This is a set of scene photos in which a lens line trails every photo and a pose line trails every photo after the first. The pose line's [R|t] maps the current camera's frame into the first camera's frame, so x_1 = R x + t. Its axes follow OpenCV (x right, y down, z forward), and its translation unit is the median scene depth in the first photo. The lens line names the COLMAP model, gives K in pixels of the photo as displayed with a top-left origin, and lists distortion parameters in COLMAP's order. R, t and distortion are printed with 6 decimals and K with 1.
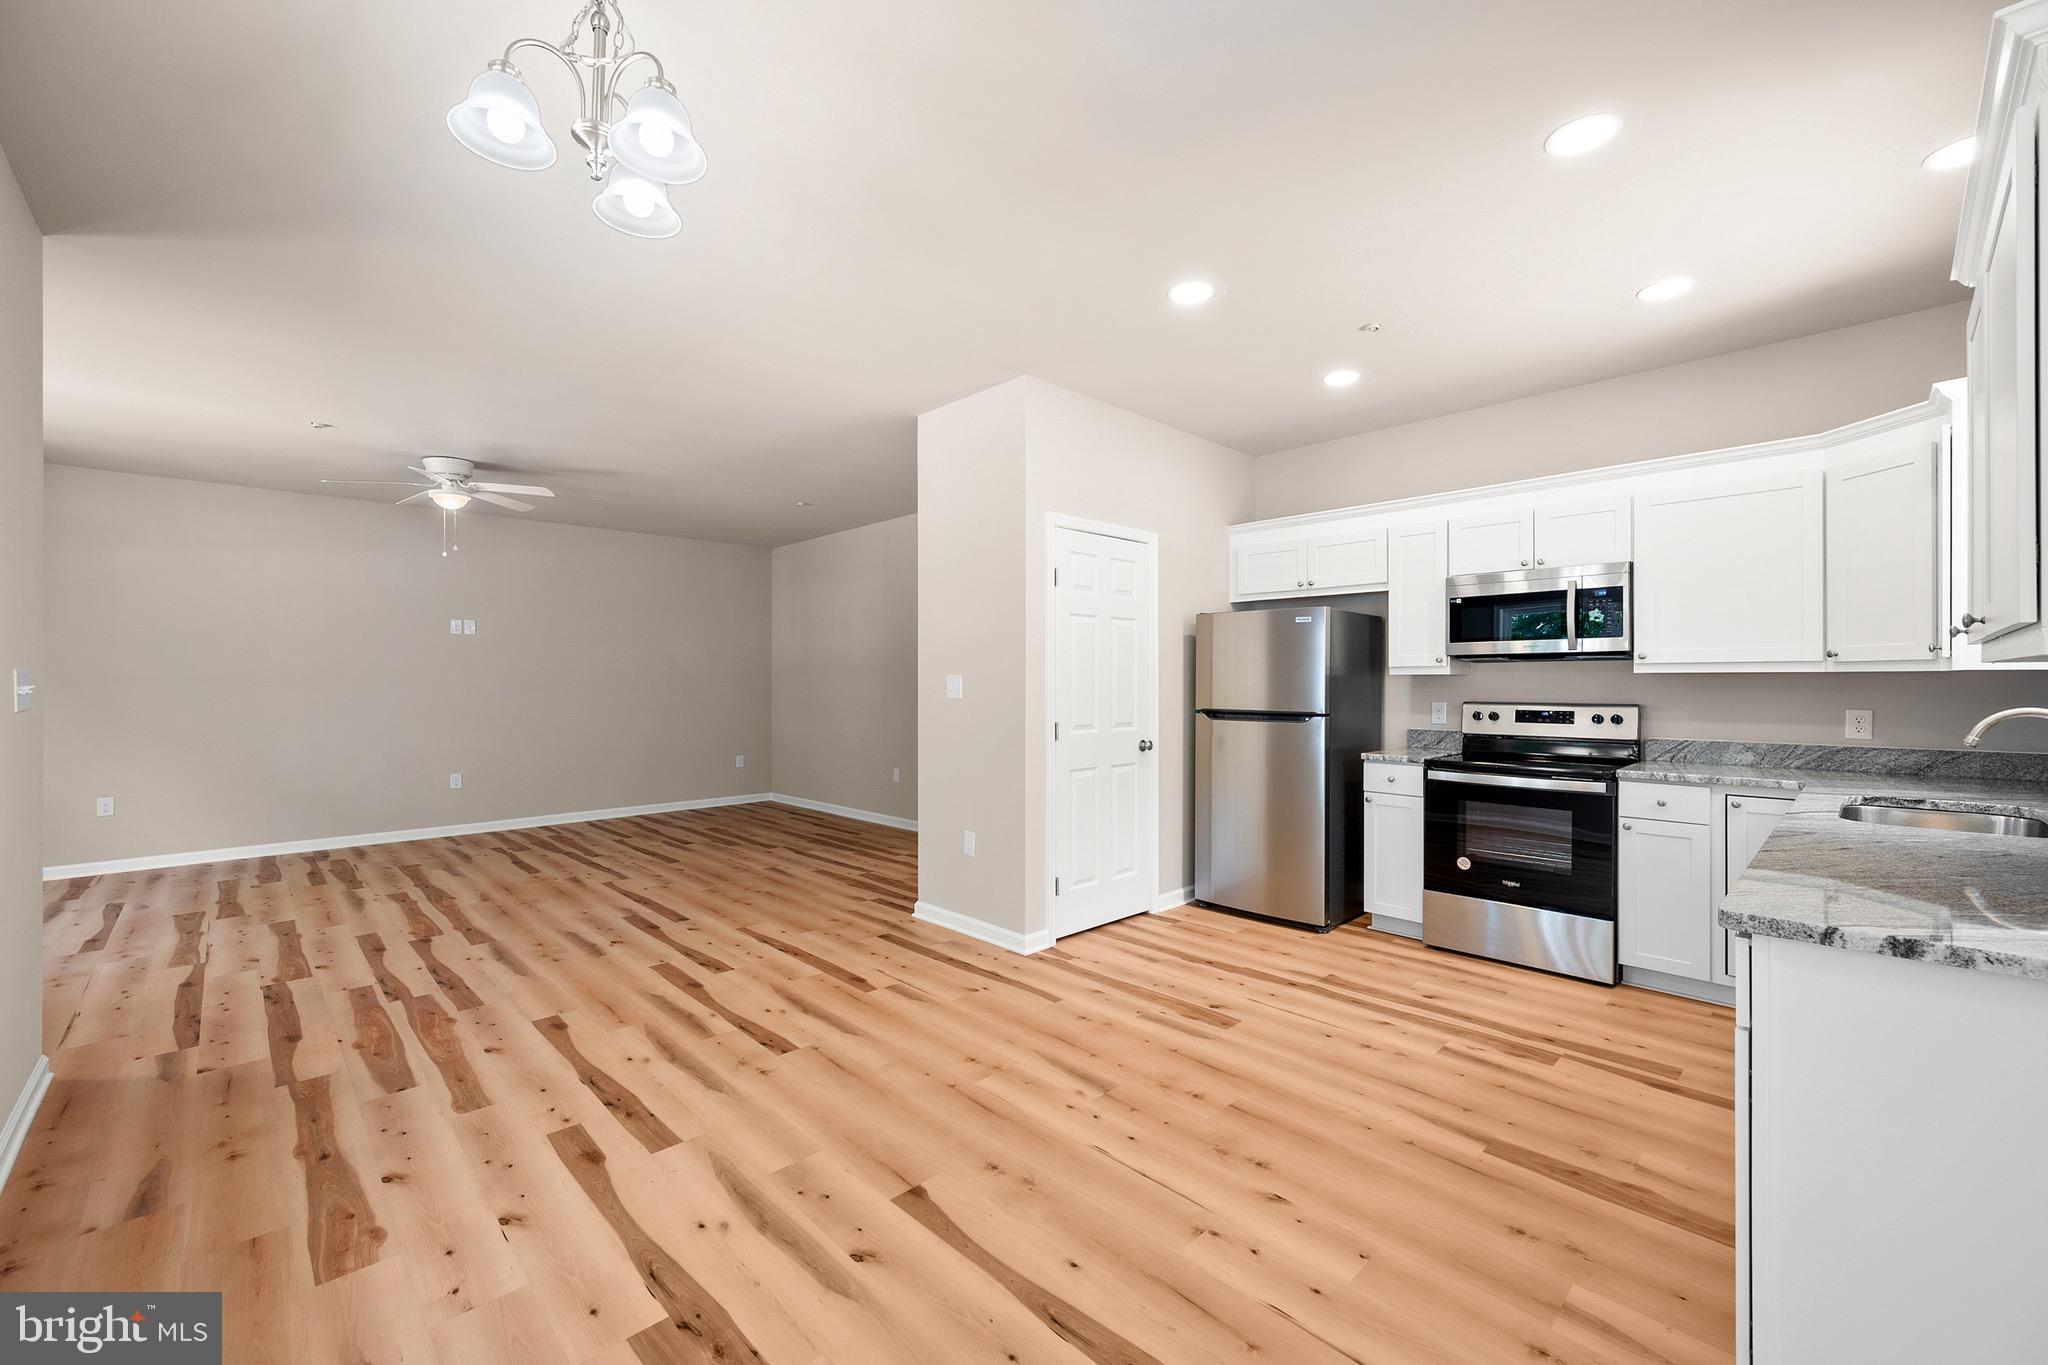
lens RADIAL K [[825.9, 0, 1006.3], [0, 825.9, 683.1], [0, 0, 1]] dist [0.001676, 0.000087]
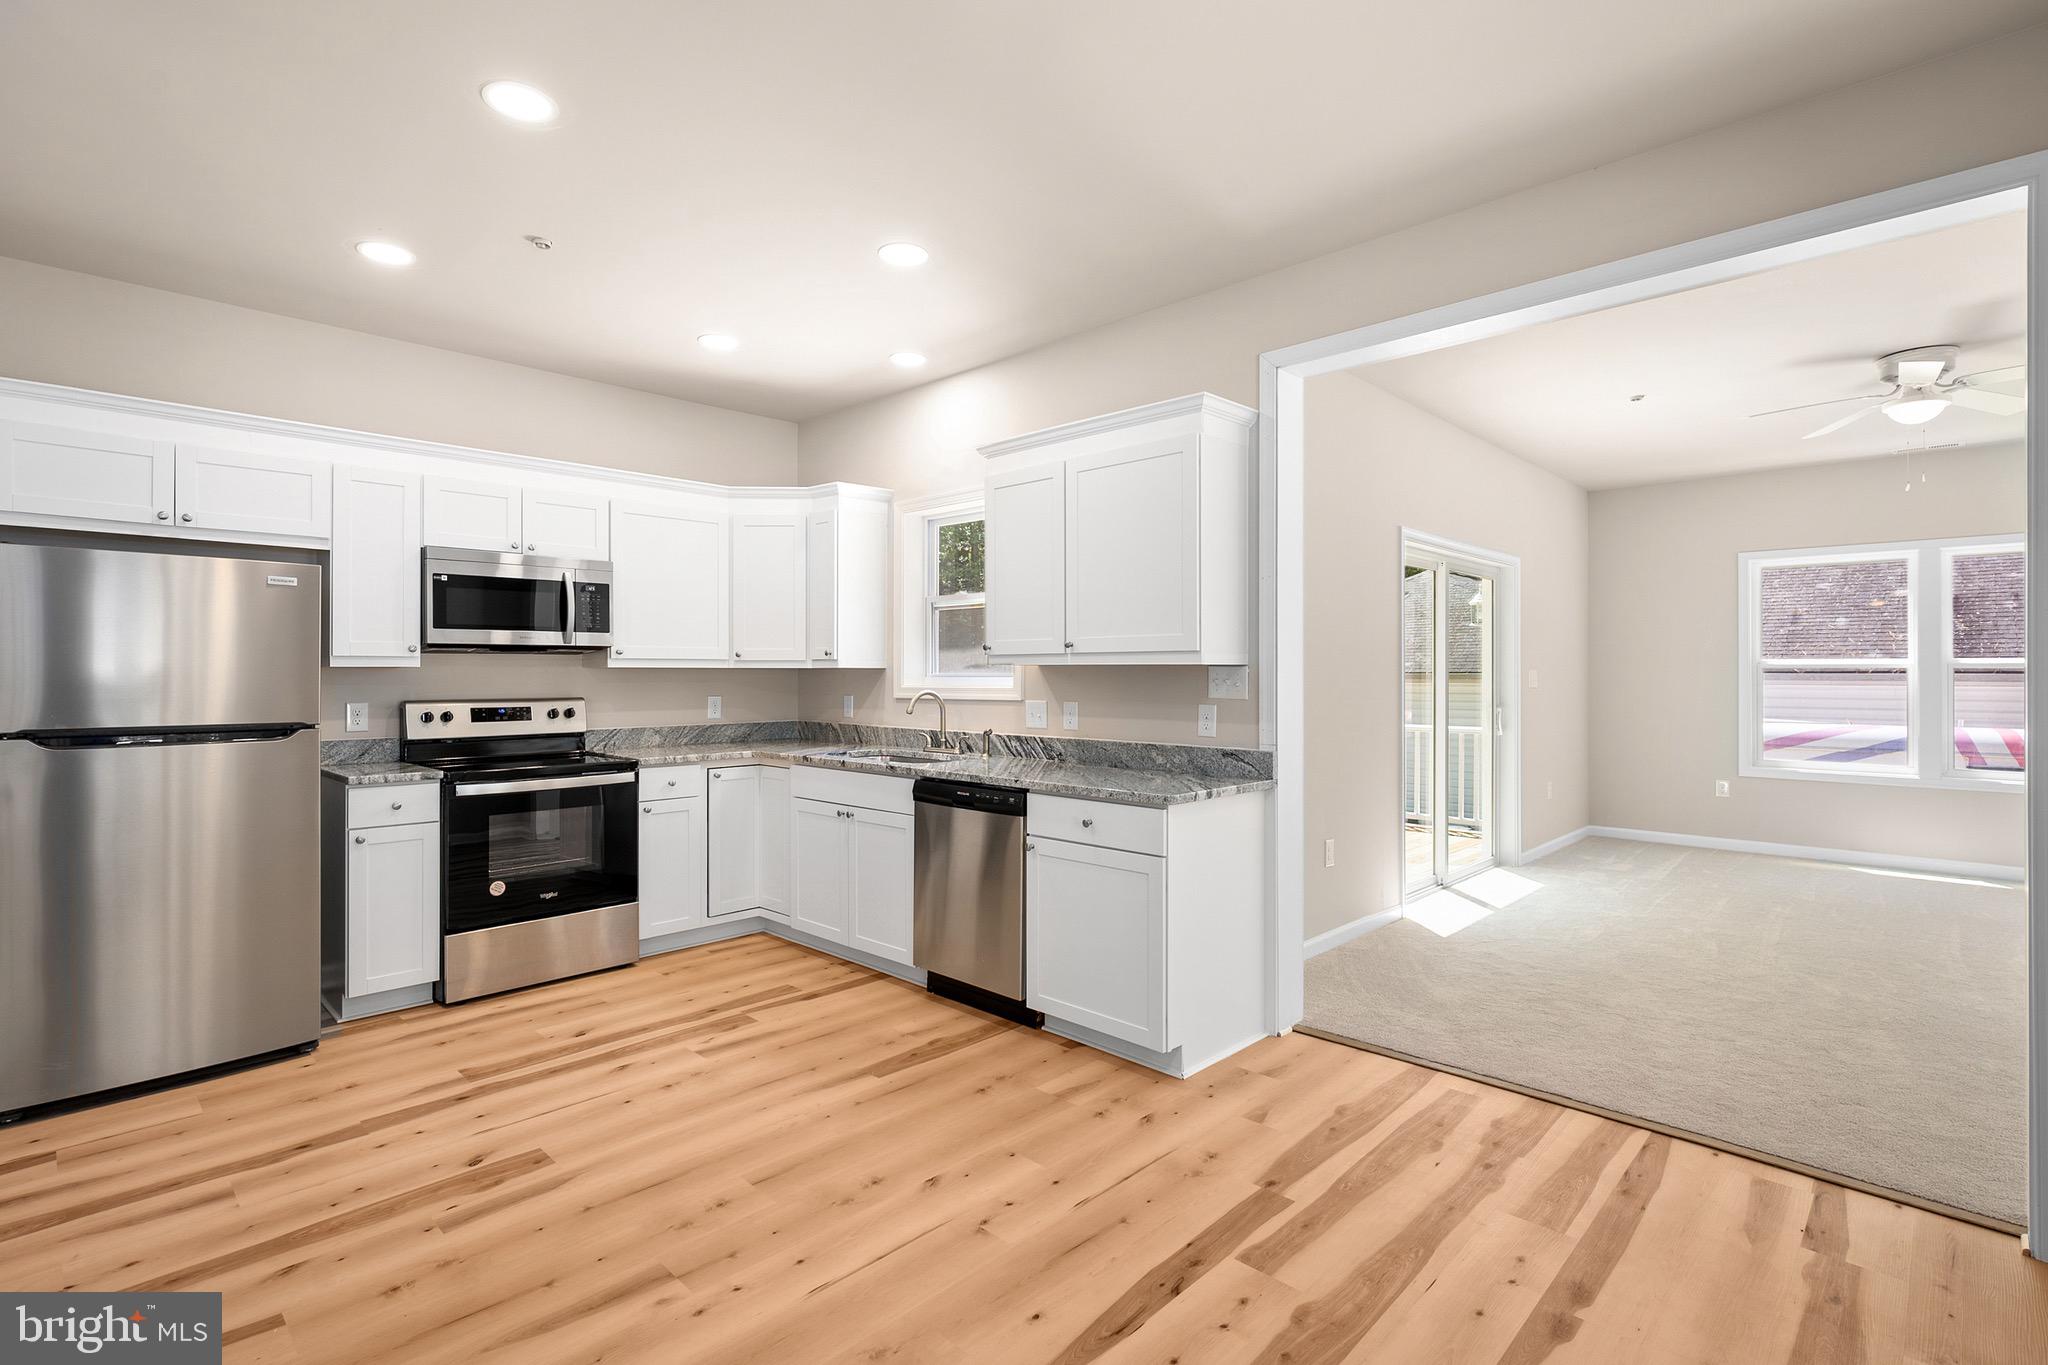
lens RADIAL K [[958.8, 0, 1018.4], [0, 958.8, 672.3], [0, 0, 1]] dist [0.000271, 0.000348]
pose [[-0.038048, 0.001186, 0.999275, -0.472448], [0.003322, 0.999994, -0.001060, -0.002827], [-0.999270, 0.003279, -0.038052, 0.512254]]
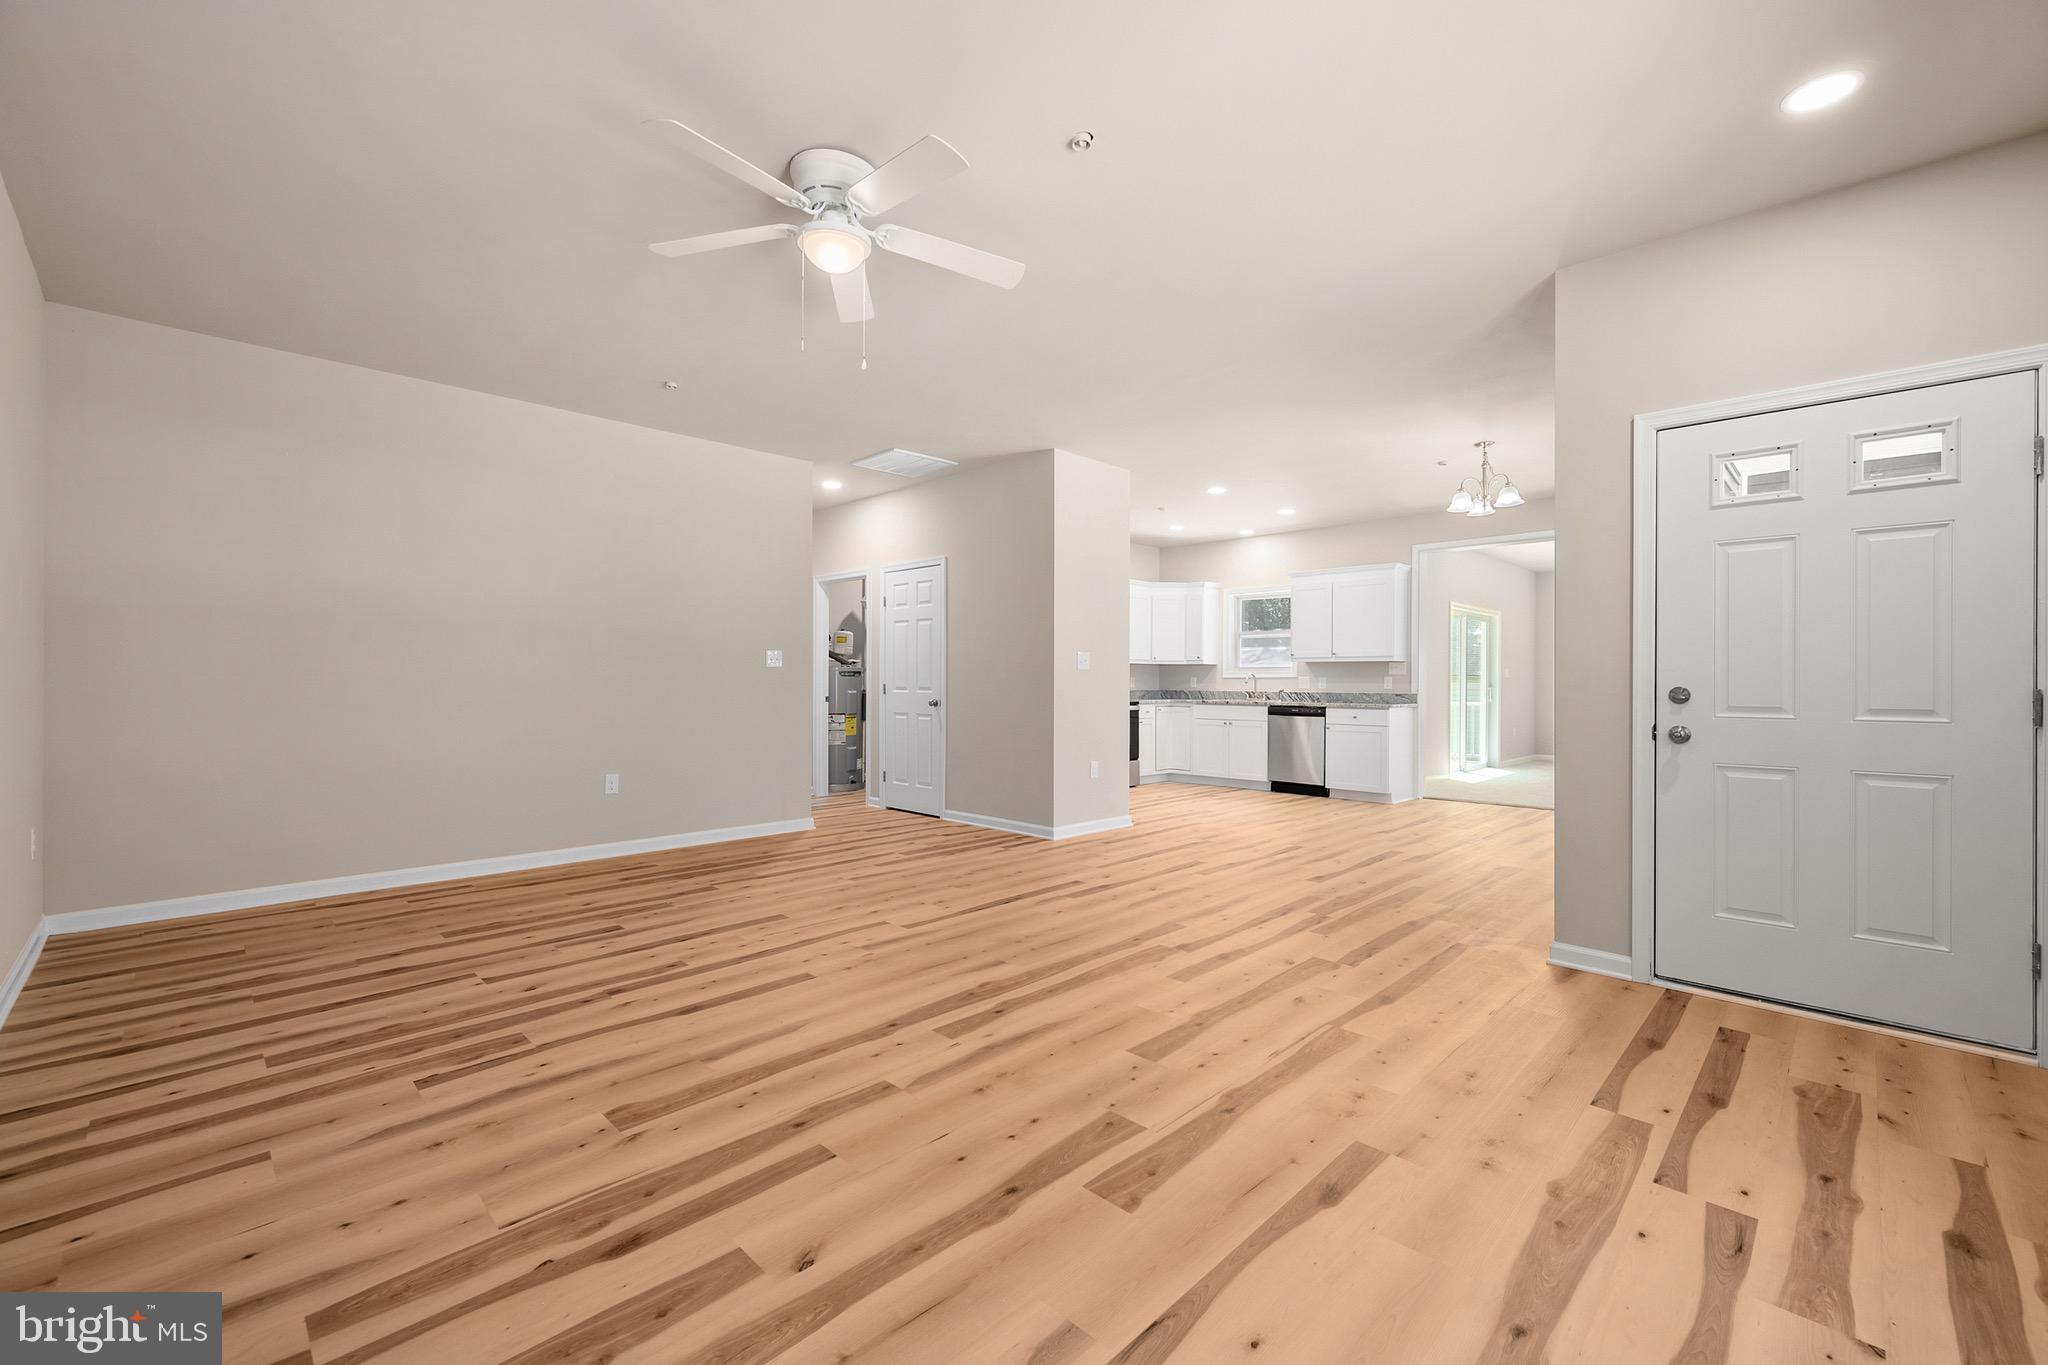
lens RADIAL K [[850.3, 0, 1024.0], [0, 850.3, 682.5], [0, 0, 1]] dist [-0.018885, -0.000089]
pose [[-0.025850, 0.002347, 0.999663, -1.708163], [-0.000854, 0.999997, -0.002370, 0.051310], [-0.999665, -0.000915, -0.025848, 1.298609]]
